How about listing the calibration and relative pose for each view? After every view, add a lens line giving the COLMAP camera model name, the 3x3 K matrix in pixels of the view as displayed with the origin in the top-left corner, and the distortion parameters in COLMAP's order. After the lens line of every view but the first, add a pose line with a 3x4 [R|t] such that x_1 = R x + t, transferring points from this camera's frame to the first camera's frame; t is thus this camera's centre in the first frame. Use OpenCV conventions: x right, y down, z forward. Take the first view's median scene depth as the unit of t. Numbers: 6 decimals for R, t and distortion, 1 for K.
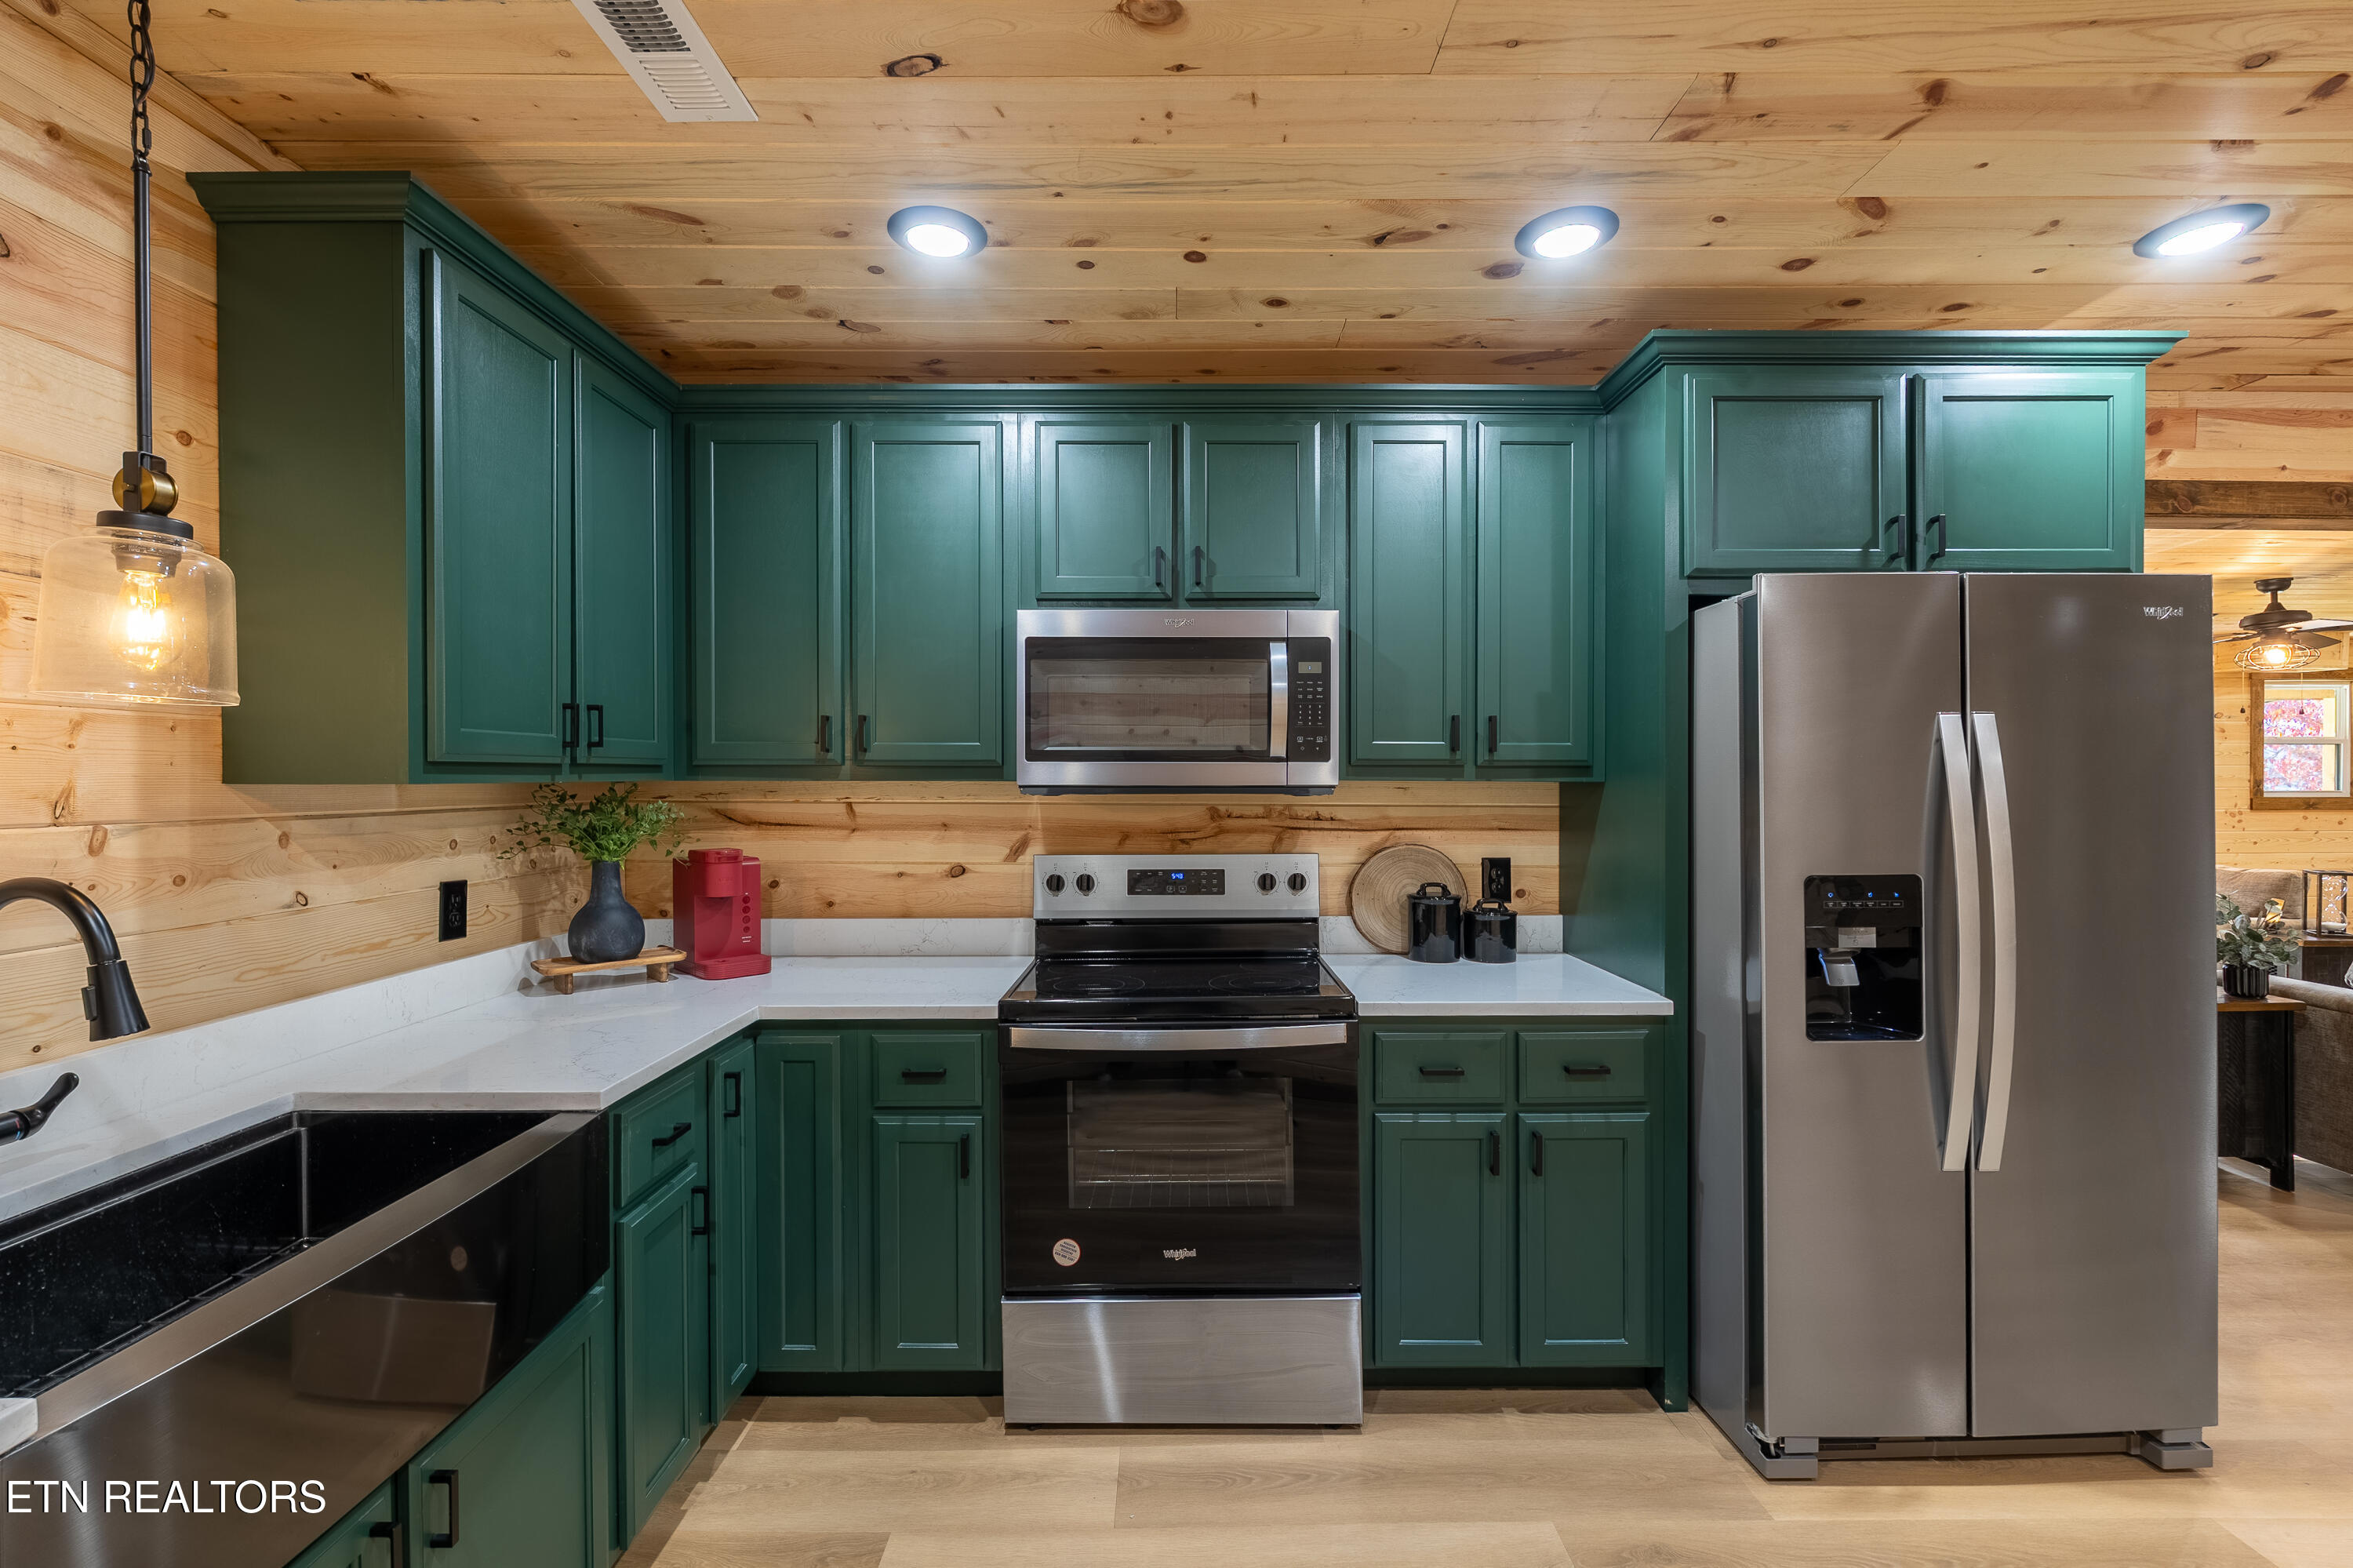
lens RADIAL K [[1032.1, 0, 1175.0], [0, 1032.1, 788.7], [0, 0, 1]] dist [-0.002916, 0.000333]
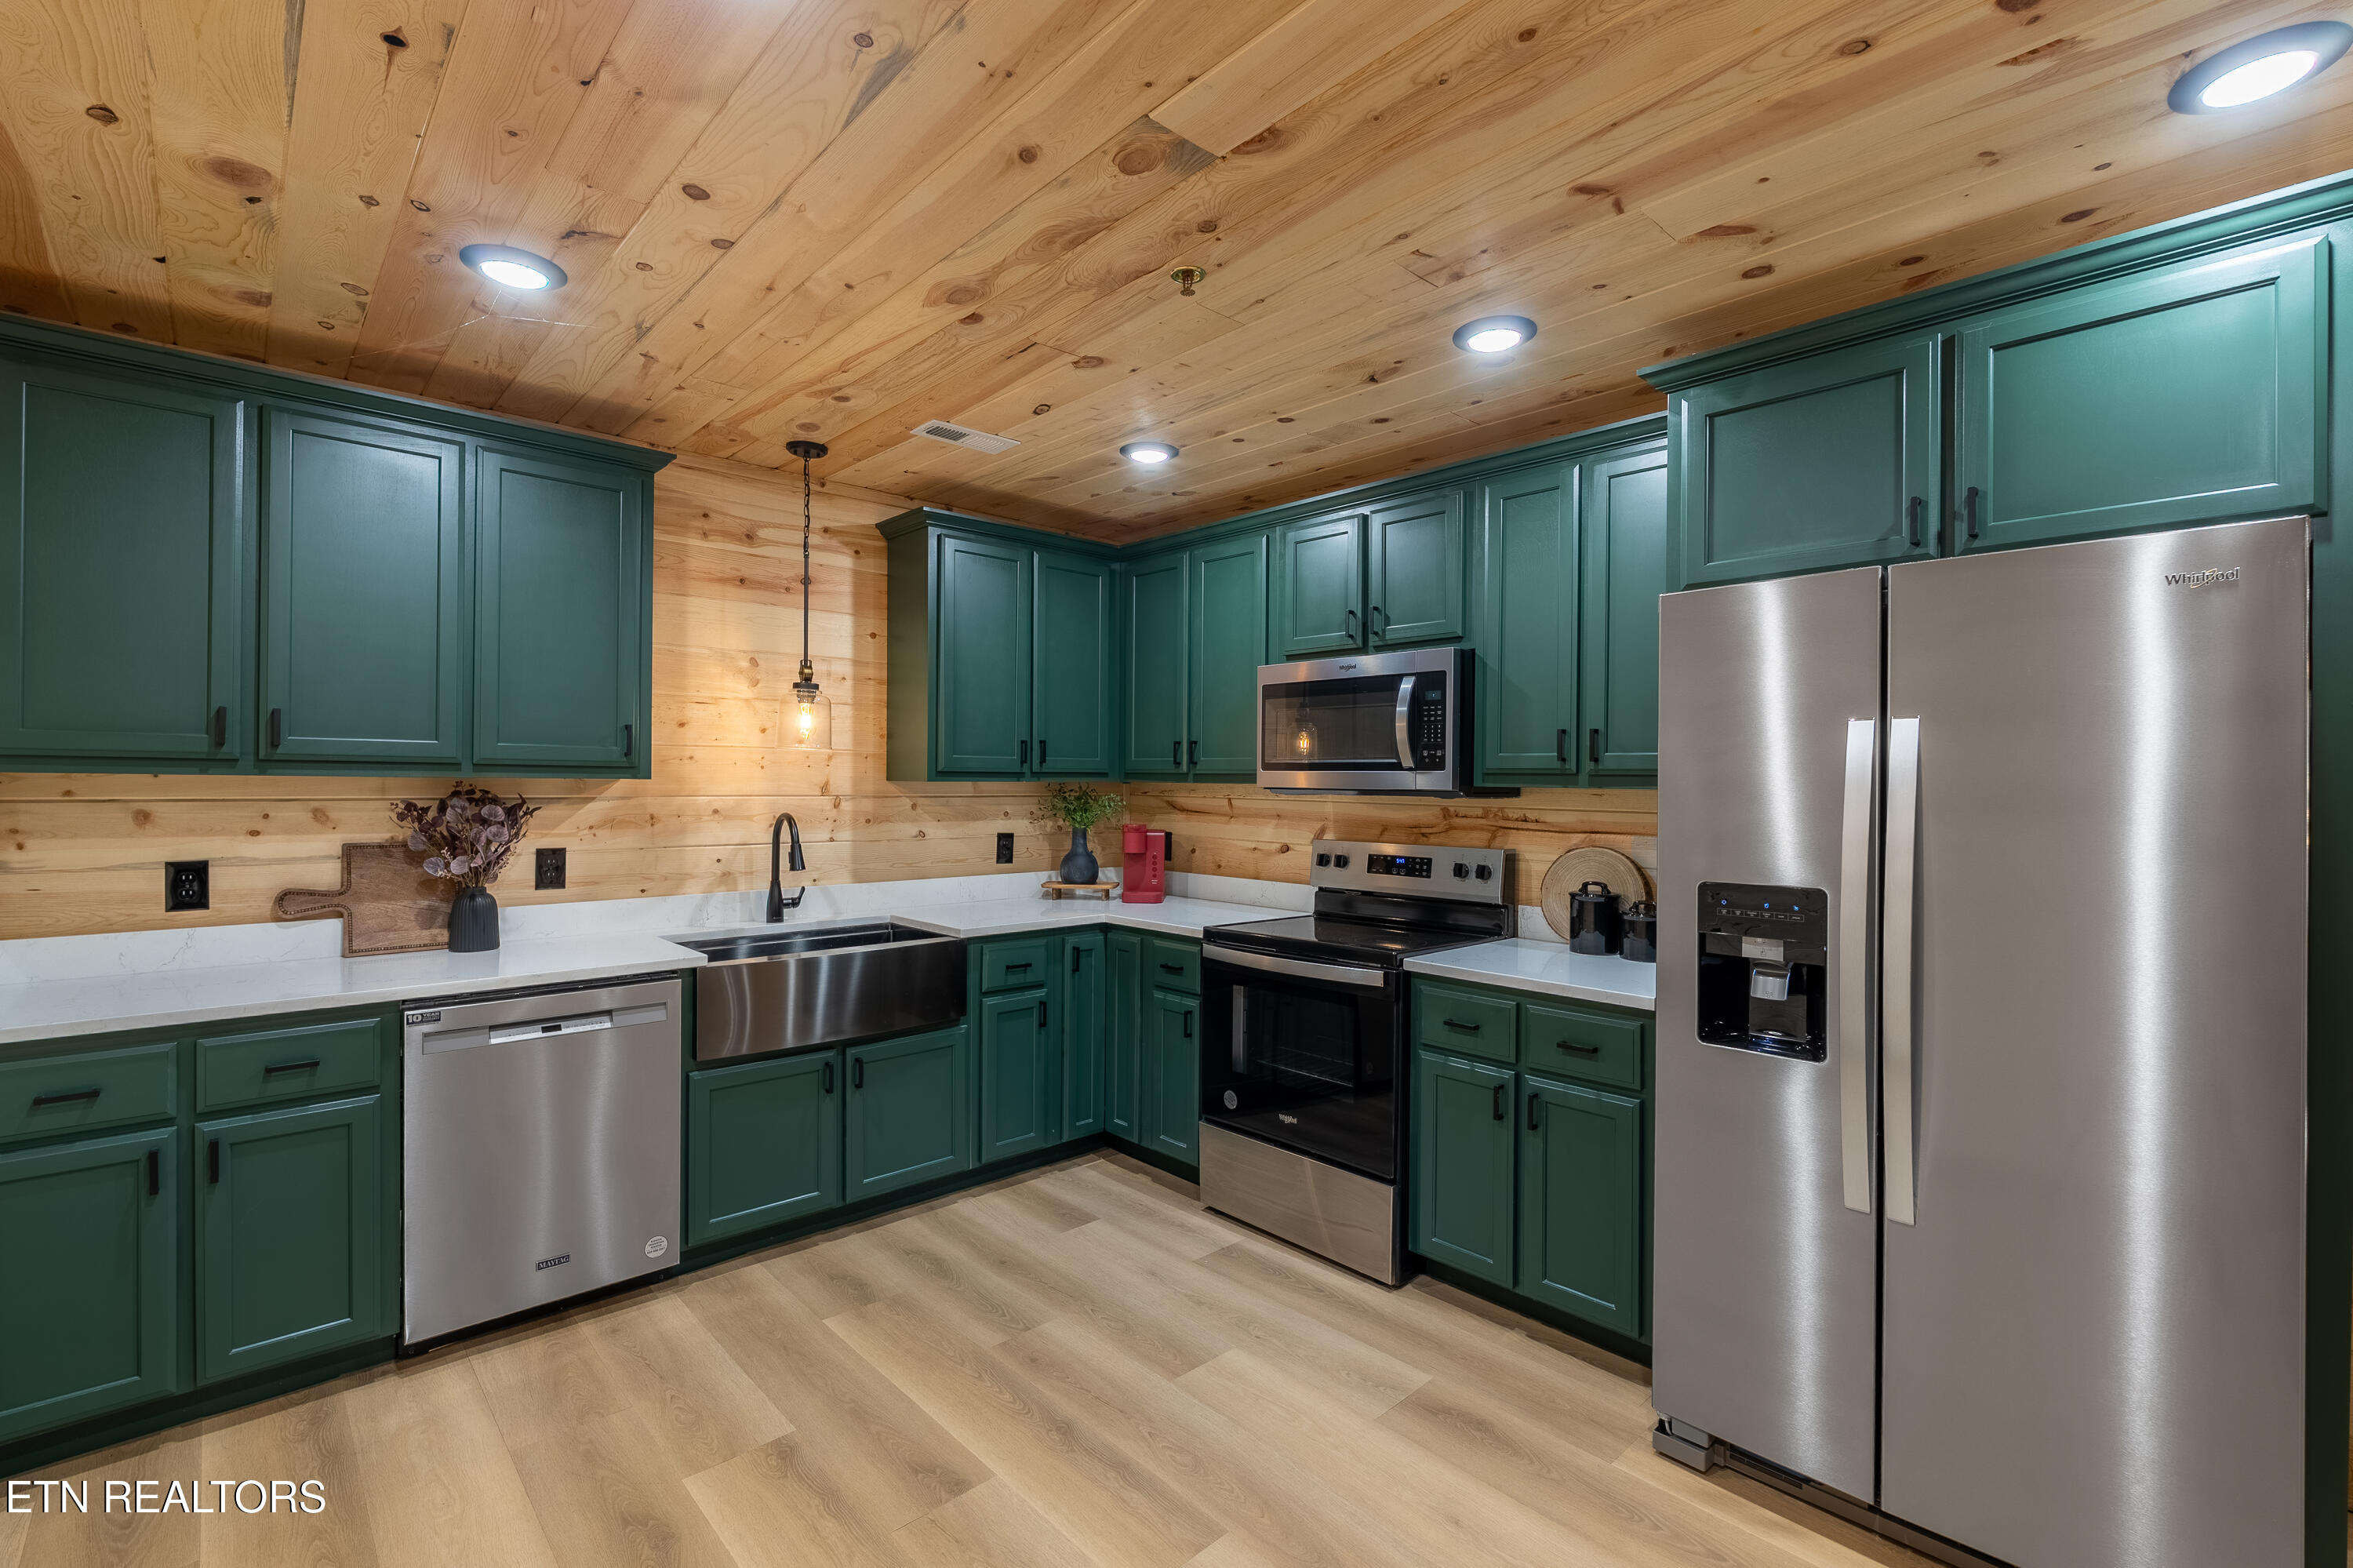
lens RADIAL K [[1032.1, 0, 1169.2], [0, 1032.1, 787.0], [0, 0, 1]] dist [-0.002916, 0.000333]
pose [[0.679606, 0.011558, -0.733486, 0.915416], [-0.017237, 0.999851, -0.000216, -0.000953], [0.733374, 0.012790, 0.679705, -0.084895]]
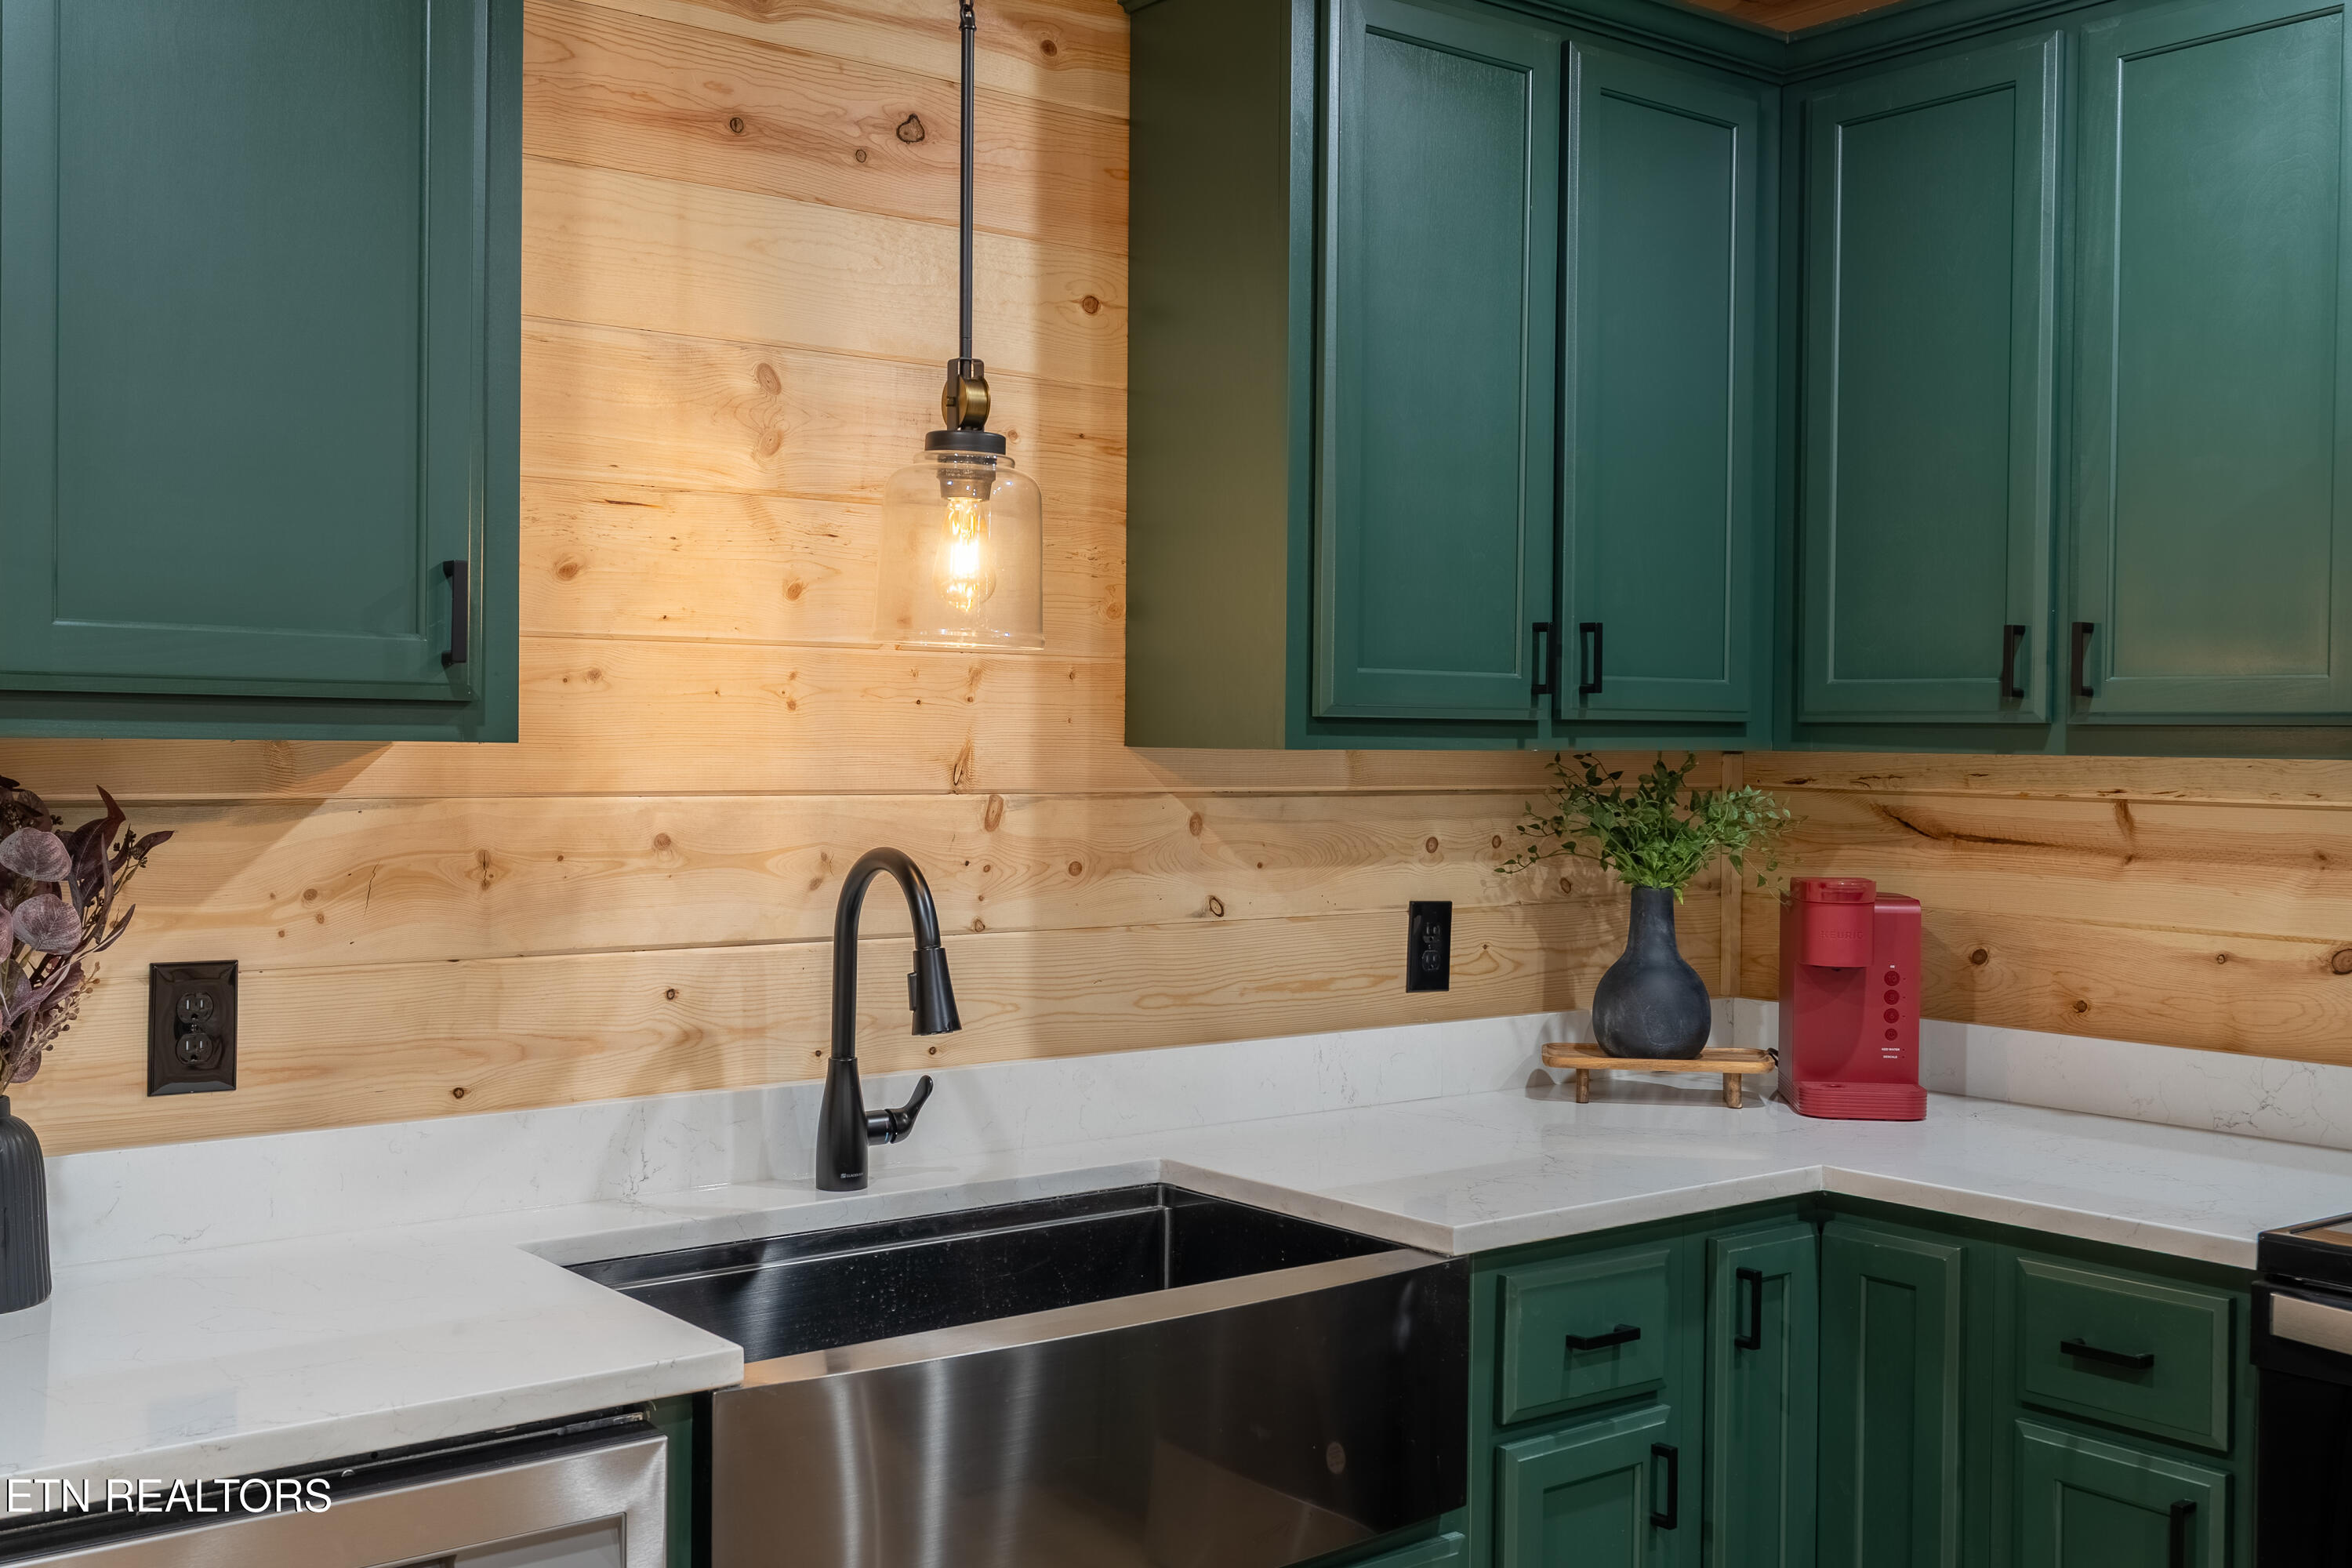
lens RADIAL K [[2324.6, 0, 1160.8], [0, 2324.6, 784.5], [0, 0, 1]] dist [0.009332, 0.000000]
pose [[0.616421, 0.022108, -0.787107, 0.342269], [-0.018949, 0.999733, 0.013240, 0.000043], [0.787189, 0.006753, 0.616675, -0.034216]]
